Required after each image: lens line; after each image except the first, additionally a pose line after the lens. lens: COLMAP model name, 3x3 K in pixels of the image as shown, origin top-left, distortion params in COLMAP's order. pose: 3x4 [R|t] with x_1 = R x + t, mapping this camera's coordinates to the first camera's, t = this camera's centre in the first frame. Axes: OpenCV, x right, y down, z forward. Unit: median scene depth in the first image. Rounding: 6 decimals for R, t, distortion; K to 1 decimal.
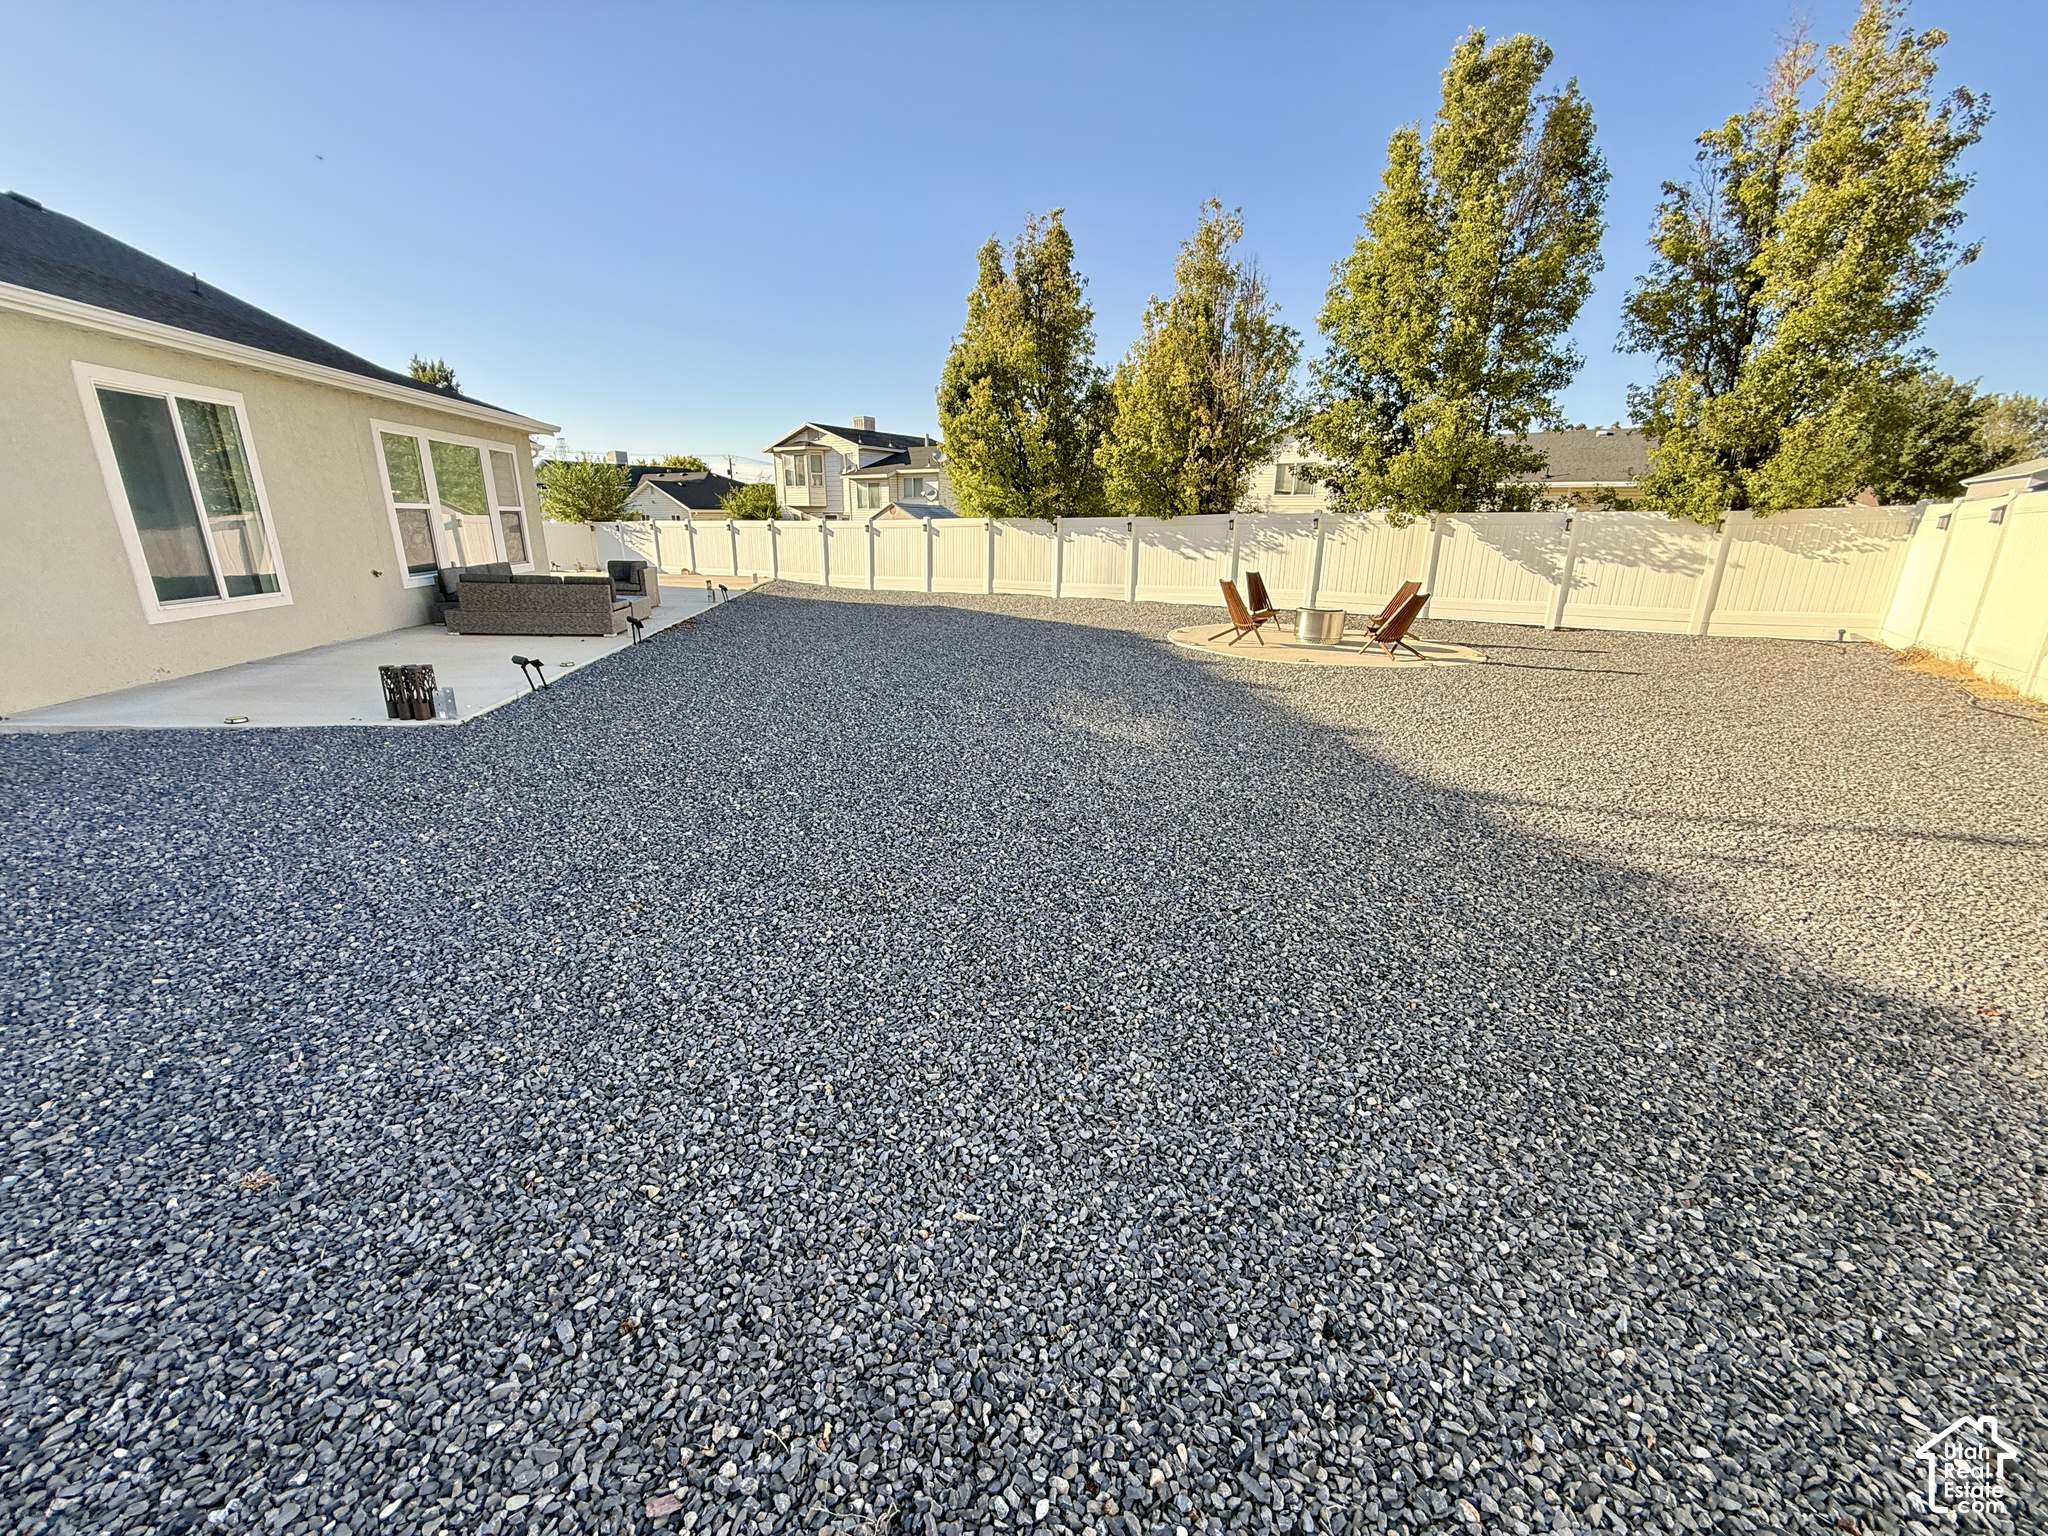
lens RADIAL K [[812.1, 0, 1019.1], [0, 812.1, 766.4], [0, 0, 1]] dist [0.001824, -0.000113]
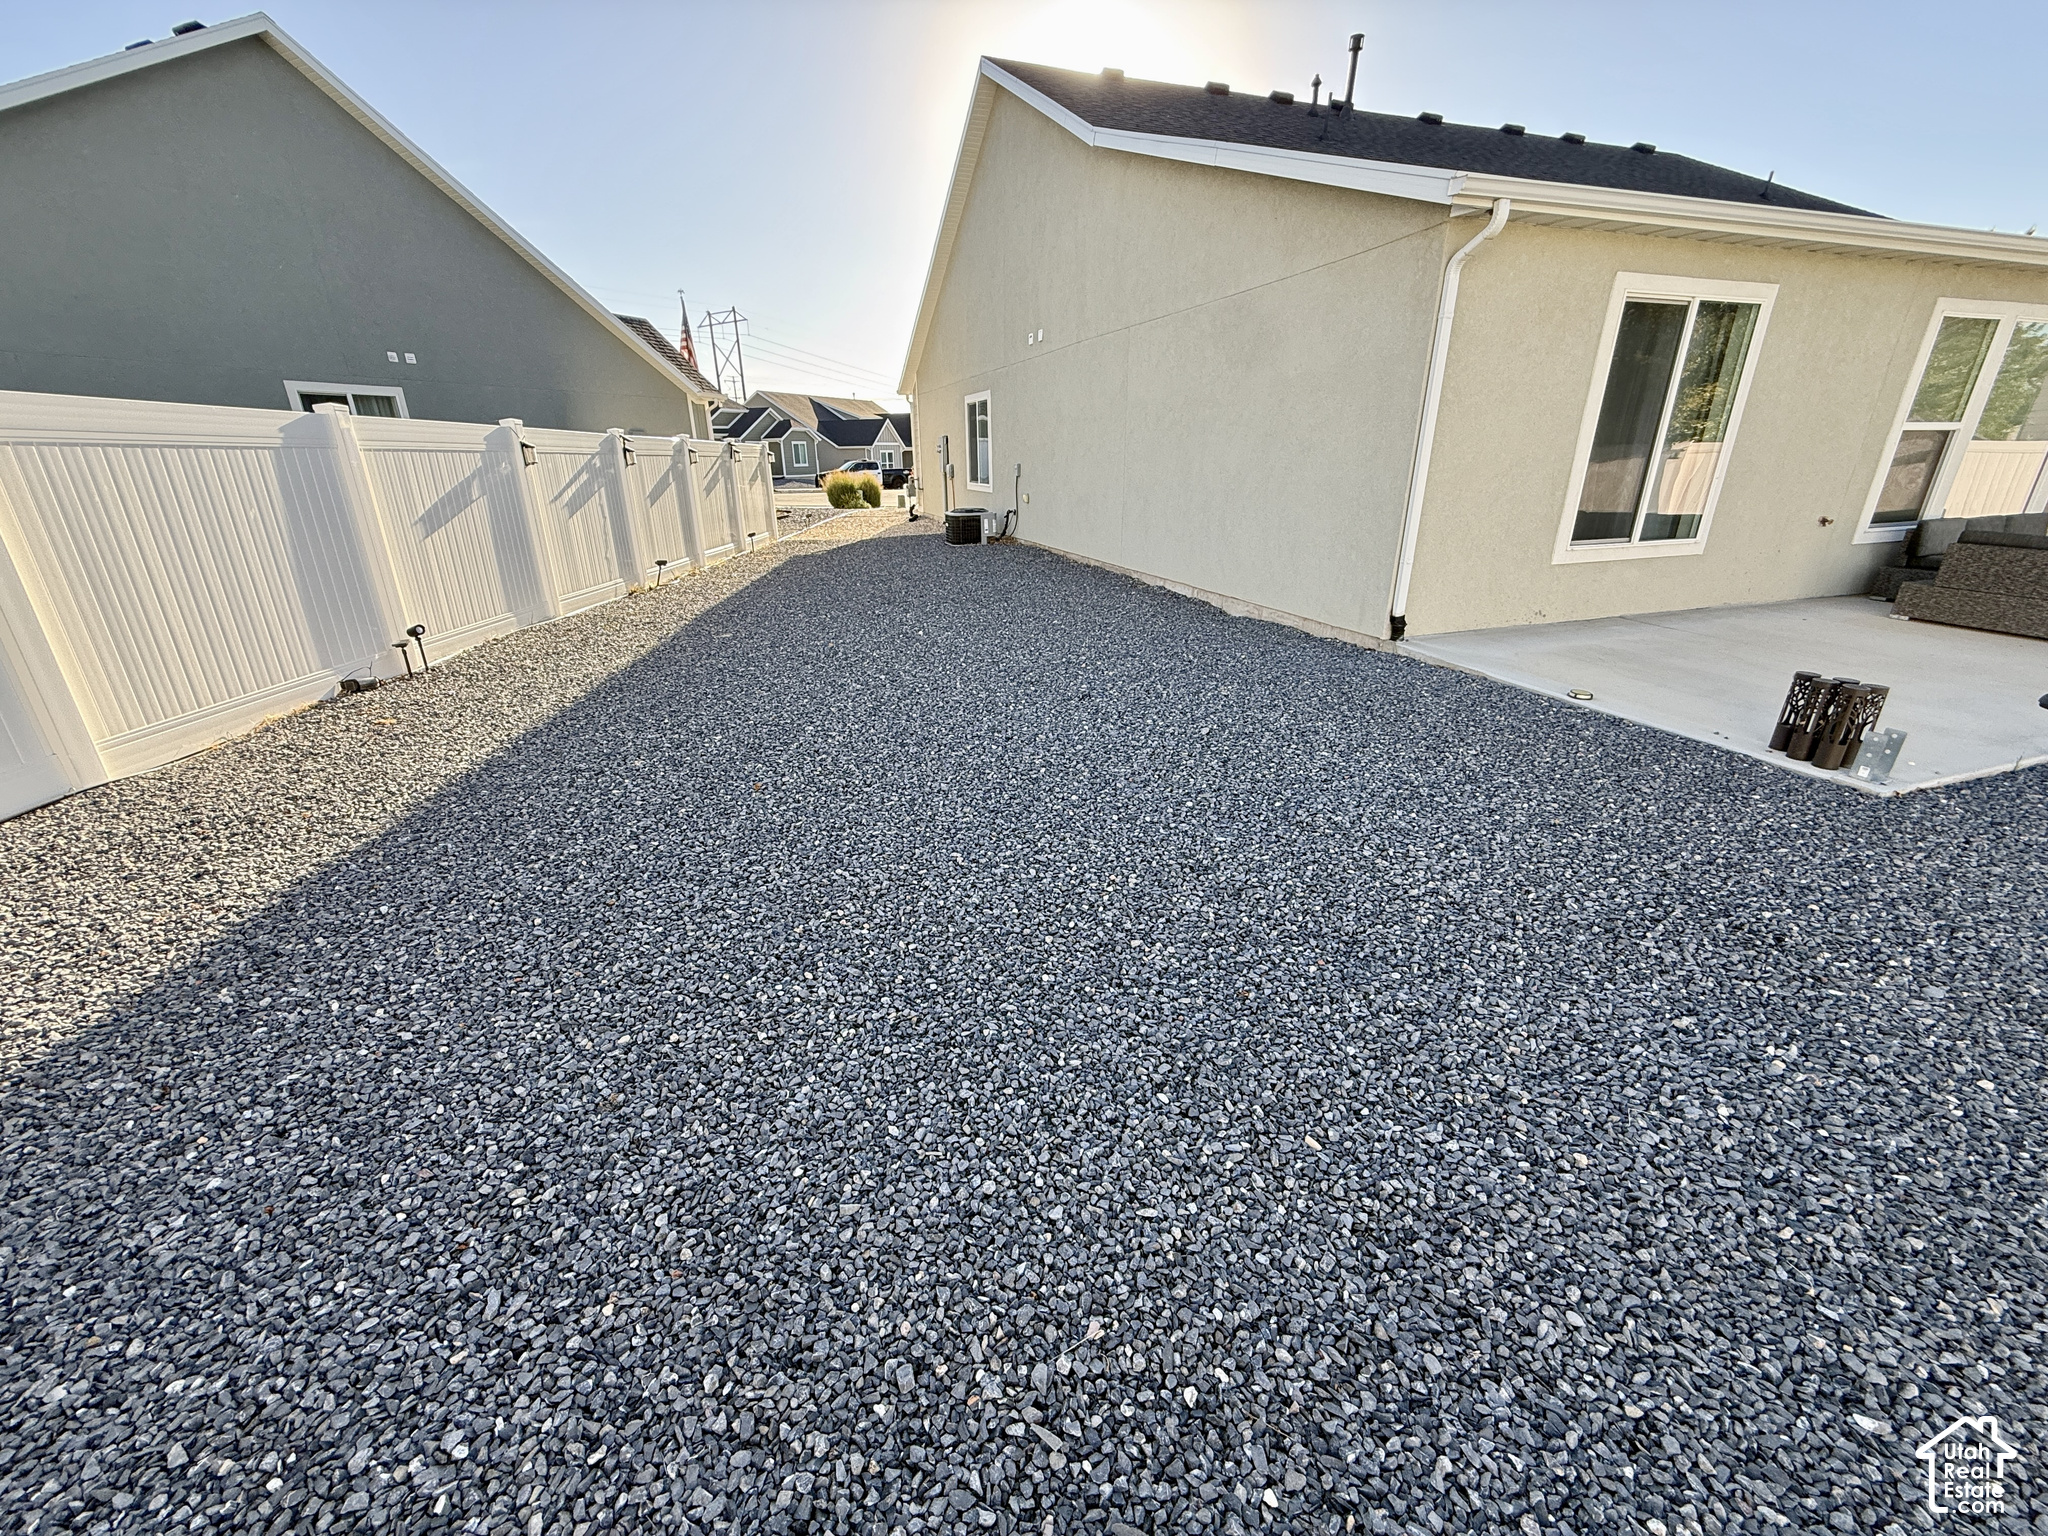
lens RADIAL K [[812.1, 0, 1026.1], [0, 812.1, 761.8], [0, 0, 1]] dist [0.001824, -0.000113]
pose [[0.192549, 0.341009, -0.920129, -0.250512], [-0.277043, 0.918421, 0.282401, -0.062122], [0.941367, 0.200539, 0.271315, 0.225308]]
